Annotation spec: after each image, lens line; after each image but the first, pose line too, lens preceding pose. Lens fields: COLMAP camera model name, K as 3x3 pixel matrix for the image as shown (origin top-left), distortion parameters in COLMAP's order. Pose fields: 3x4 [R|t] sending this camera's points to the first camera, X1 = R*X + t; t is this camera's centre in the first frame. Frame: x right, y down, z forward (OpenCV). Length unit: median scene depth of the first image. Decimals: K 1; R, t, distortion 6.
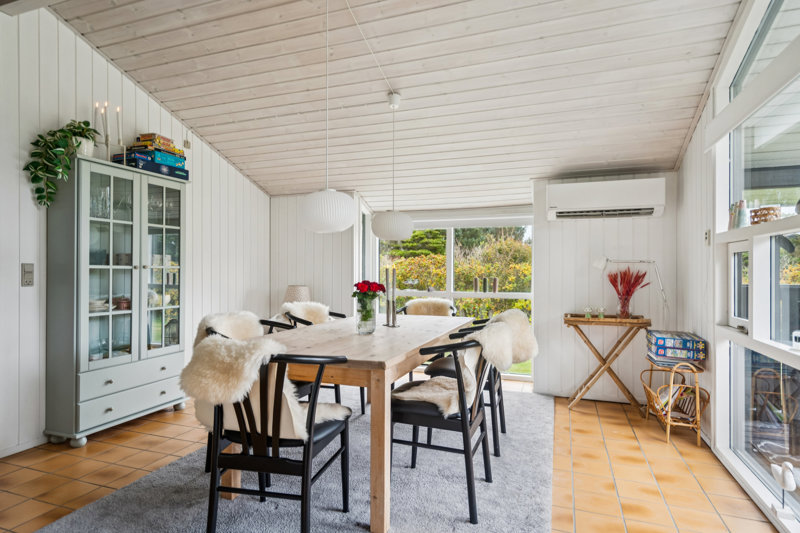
lens RADIAL K [[443.0, 0, 402.8], [0, 443.0, 272.0], [0, 0, 1]] dist [0.002608, 0.000301]
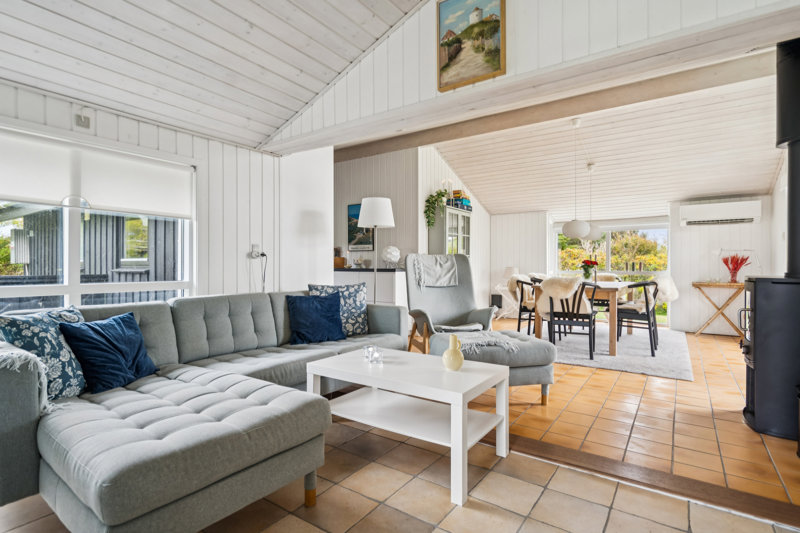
lens RADIAL K [[411.7, 0, 399.0], [0, 411.7, 263.5], [0, 0, 1]] dist [0.000540, 0.001398]
pose [[0.968076, -0.003306, -0.250634, -0.340535], [0.001492, 0.999971, -0.007428, 0.036109], [0.250651, 0.006817, 0.968054, -0.840905]]
